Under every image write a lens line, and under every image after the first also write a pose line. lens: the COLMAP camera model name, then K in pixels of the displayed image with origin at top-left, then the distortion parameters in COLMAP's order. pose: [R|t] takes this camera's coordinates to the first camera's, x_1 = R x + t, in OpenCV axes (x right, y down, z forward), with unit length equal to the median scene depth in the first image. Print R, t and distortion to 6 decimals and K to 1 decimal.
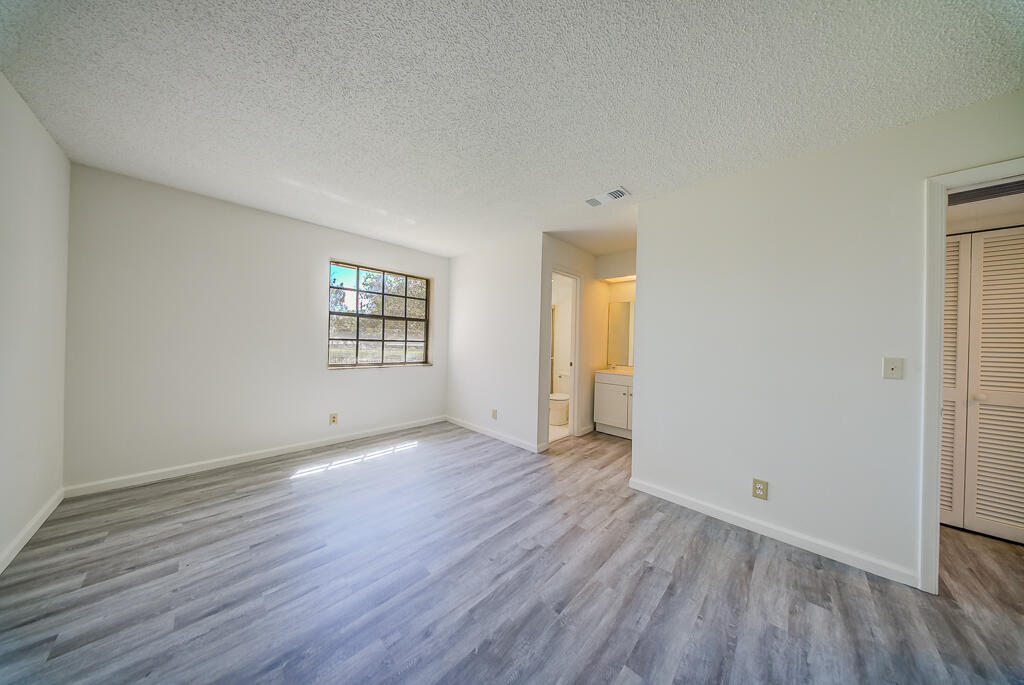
lens RADIAL K [[299.0, 0, 512.0], [0, 299.0, 342.5], [0, 0, 1]] dist [0.015674, -0.005447]
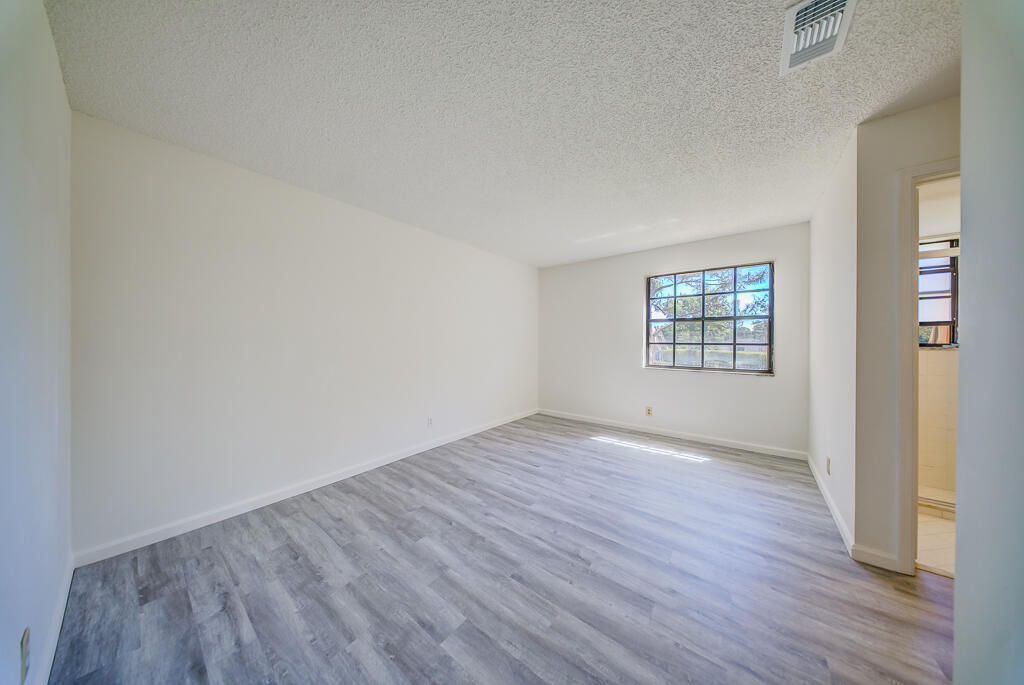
lens RADIAL K [[299.0, 0, 512.0], [0, 299.0, 342.5], [0, 0, 1]] dist [0.015674, -0.005447]
pose [[0.101223, -0.022532, -0.994609, 0.662100], [-0.001372, 0.999739, -0.022788, 0.017637], [0.994863, 0.003671, 0.101165, 0.446572]]
